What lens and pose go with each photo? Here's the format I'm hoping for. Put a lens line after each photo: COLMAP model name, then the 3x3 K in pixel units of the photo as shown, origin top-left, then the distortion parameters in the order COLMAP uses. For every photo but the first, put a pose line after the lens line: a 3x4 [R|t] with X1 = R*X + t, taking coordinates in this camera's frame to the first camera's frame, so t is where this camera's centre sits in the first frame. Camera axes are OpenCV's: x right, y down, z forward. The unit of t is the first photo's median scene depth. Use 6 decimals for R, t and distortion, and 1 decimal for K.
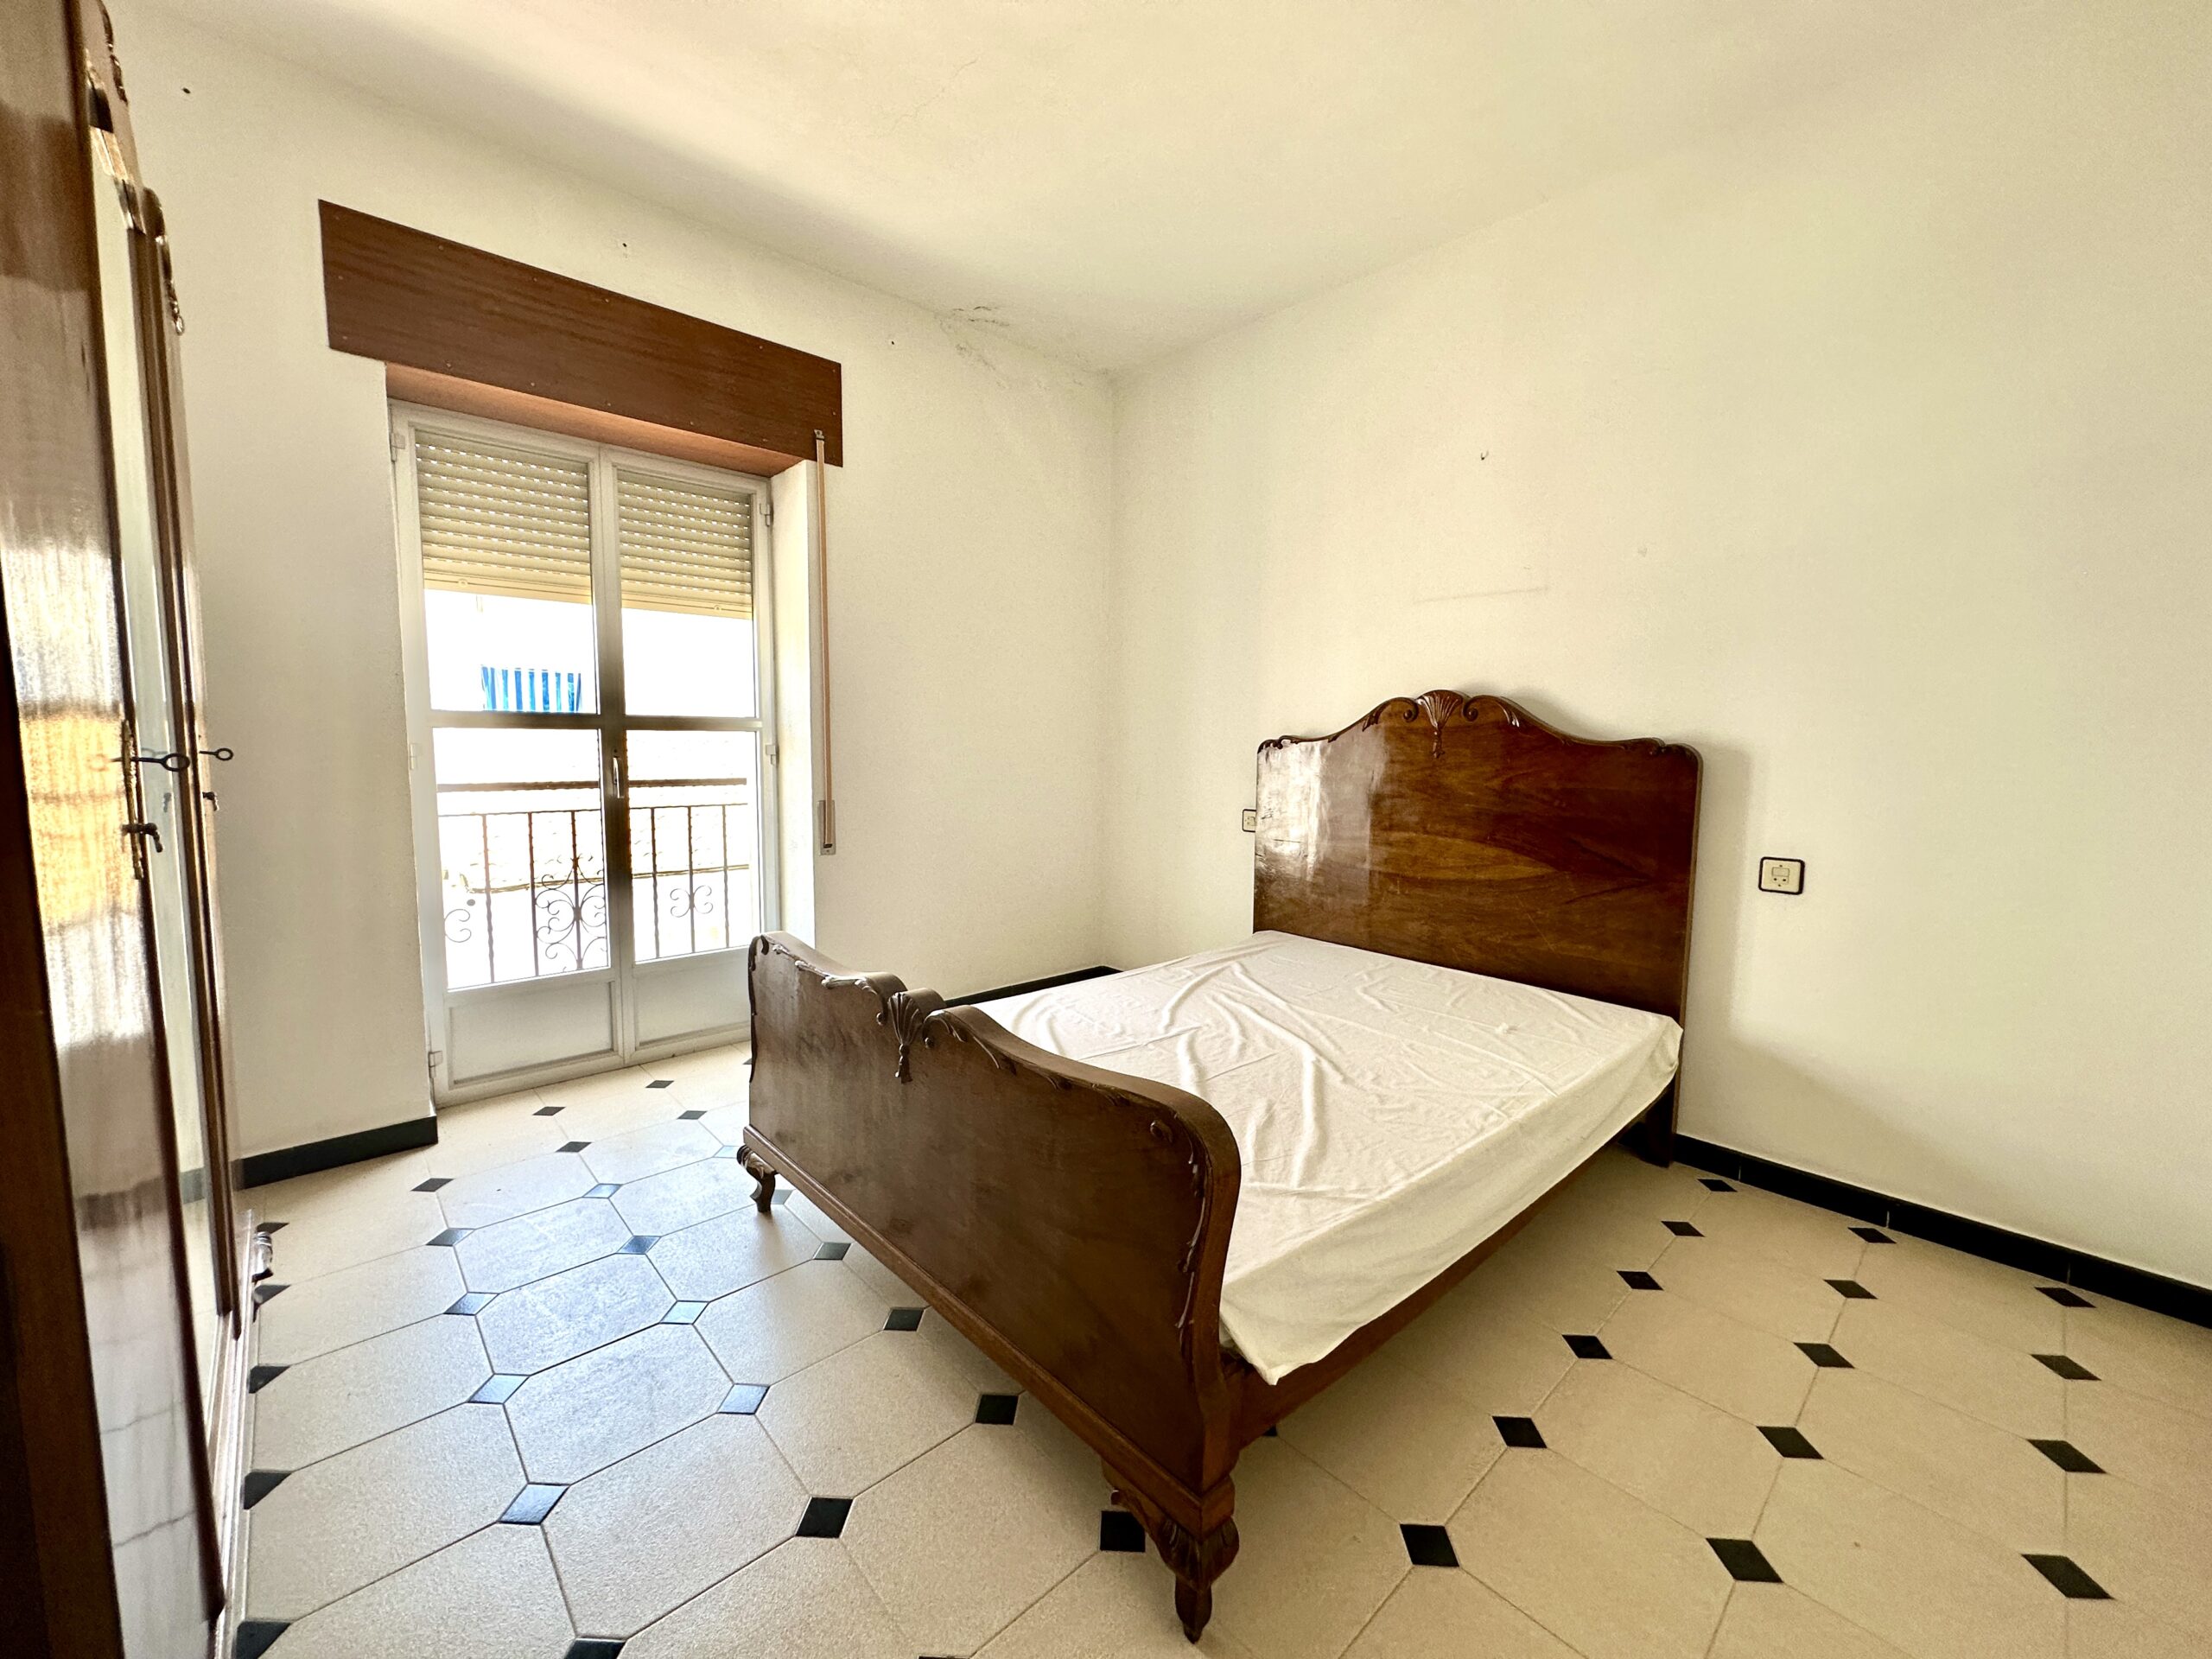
lens RADIAL K [[887.4, 0, 1107.2], [0, 887.4, 822.1], [0, 0, 1]] dist [-0.000584, 0.000519]
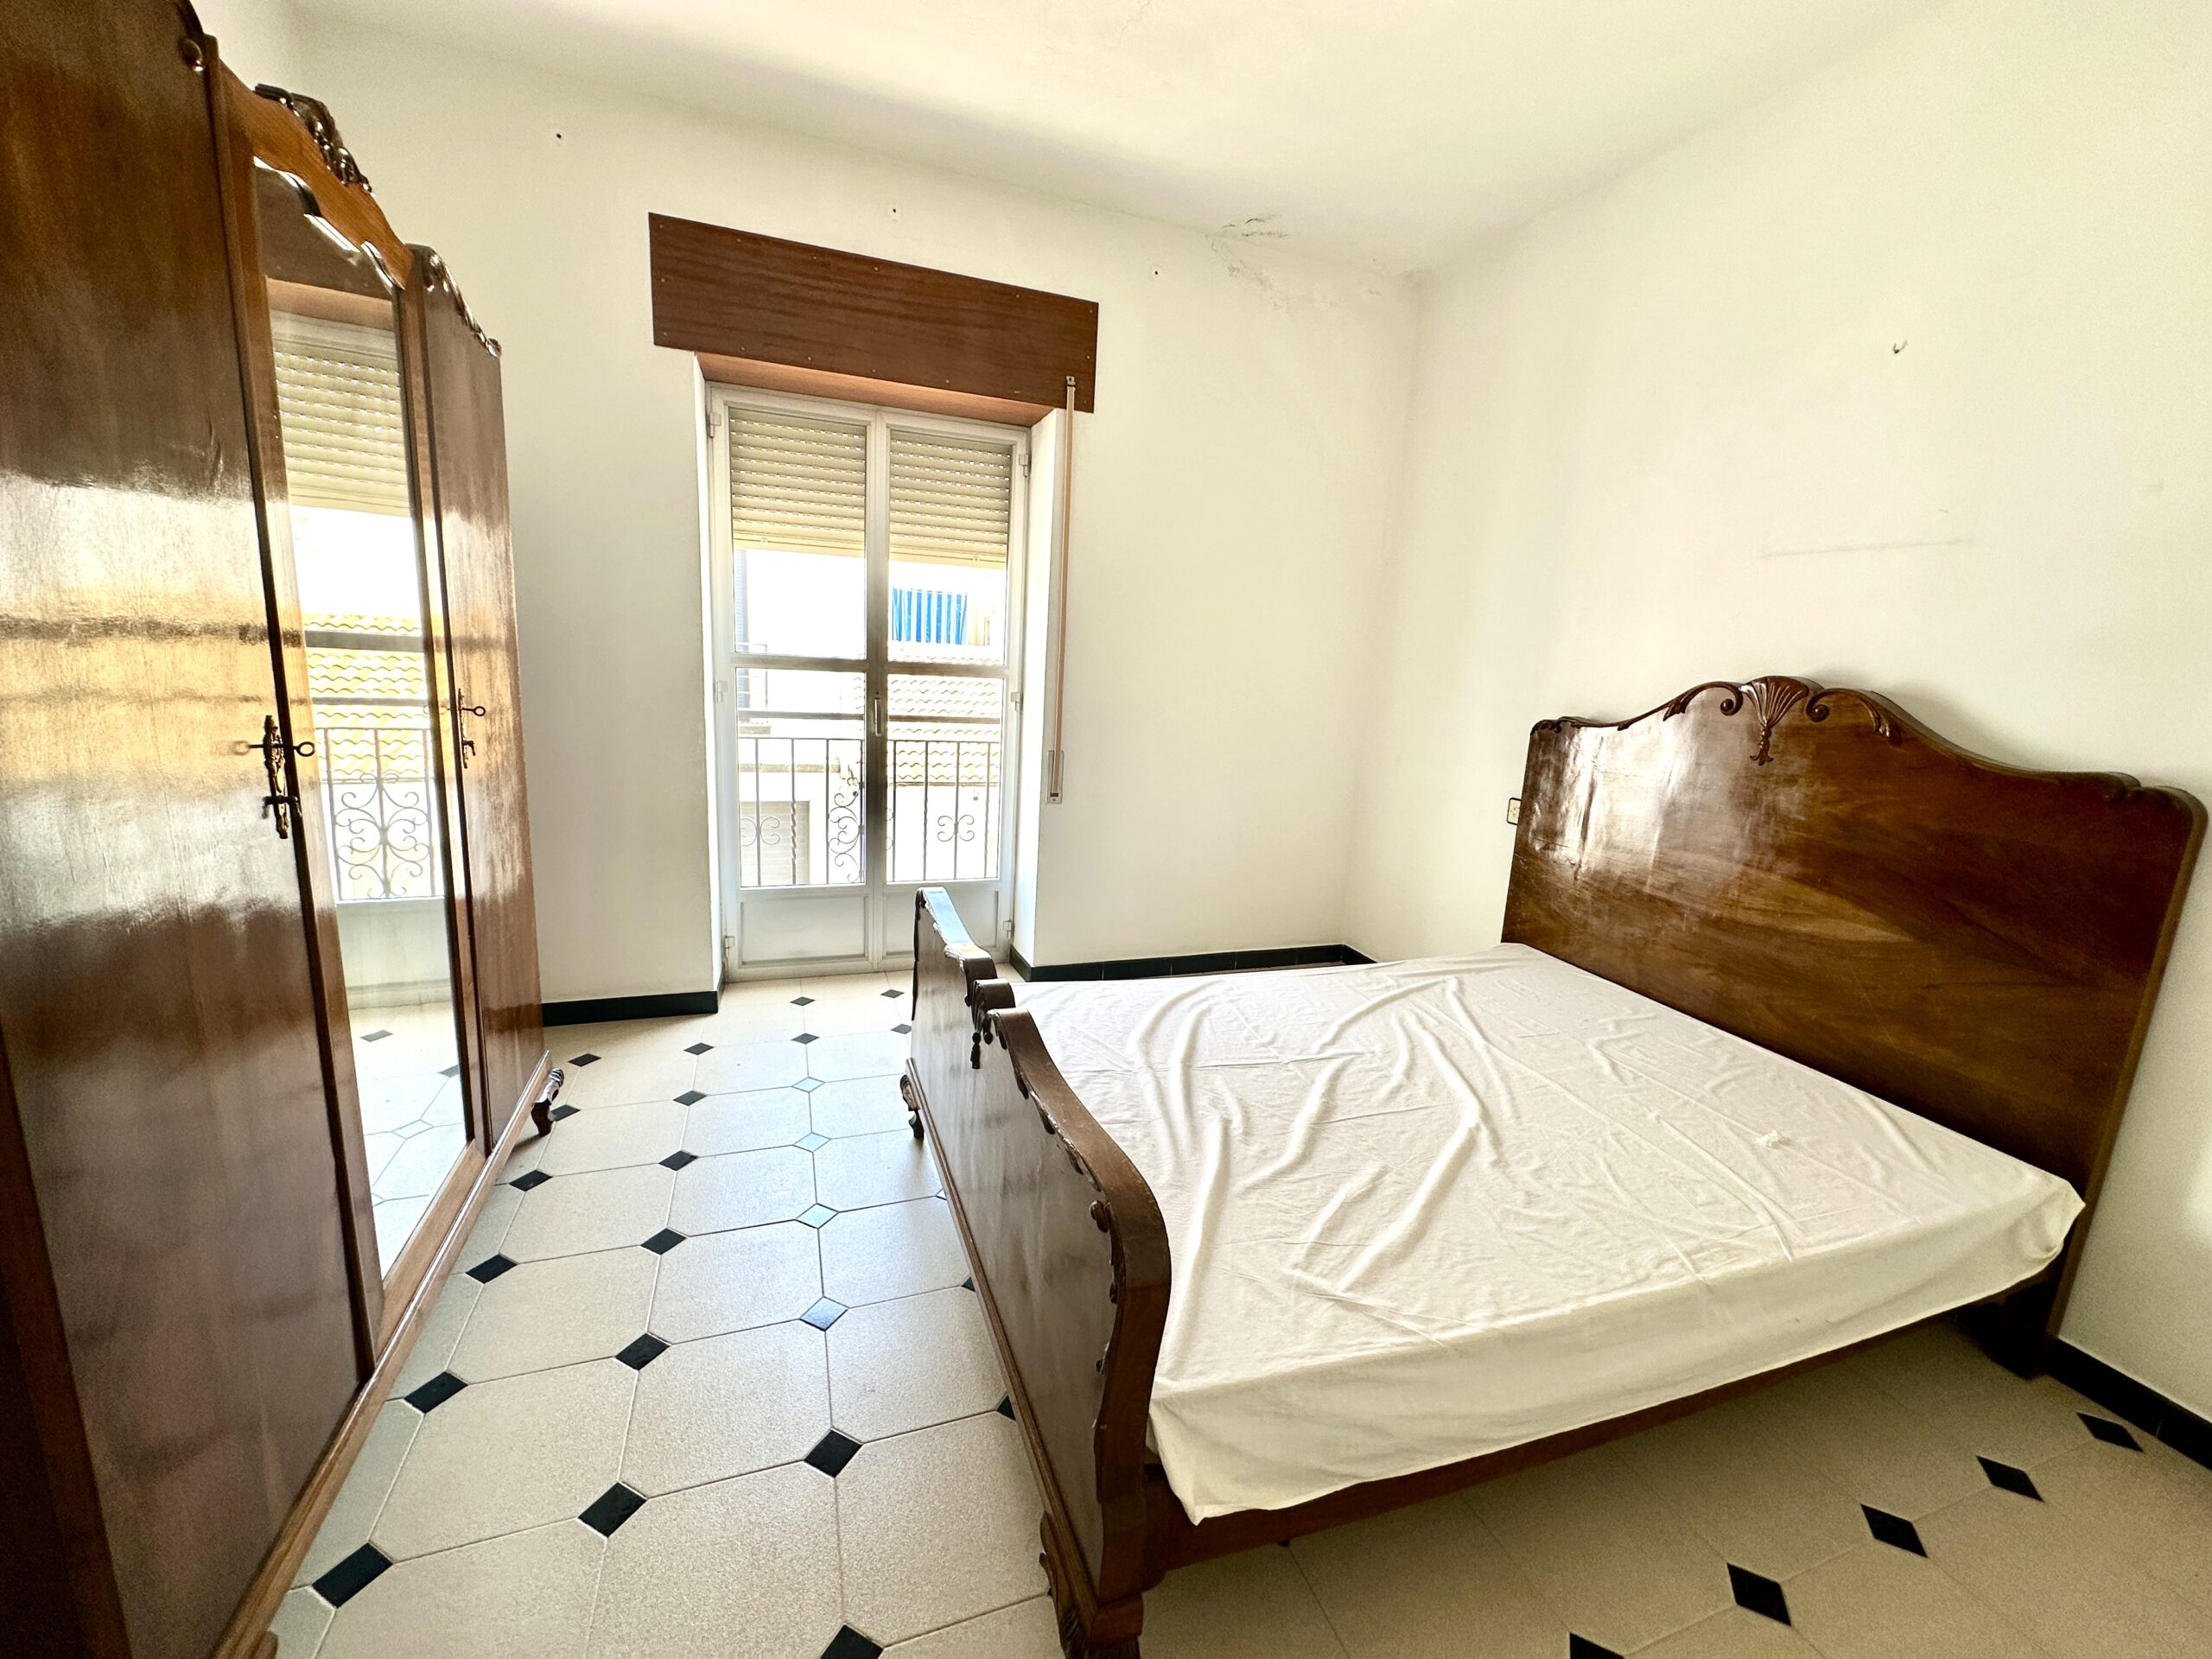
lens RADIAL K [[887.4, 0, 1107.2], [0, 887.4, 822.1], [0, 0, 1]] dist [-0.000584, 0.000519]
pose [[0.921387, 0.111697, -0.372249, 0.164655], [-0.080483, 0.991886, 0.098415, -0.061877], [0.380221, -0.060718, 0.922901, 0.091891]]
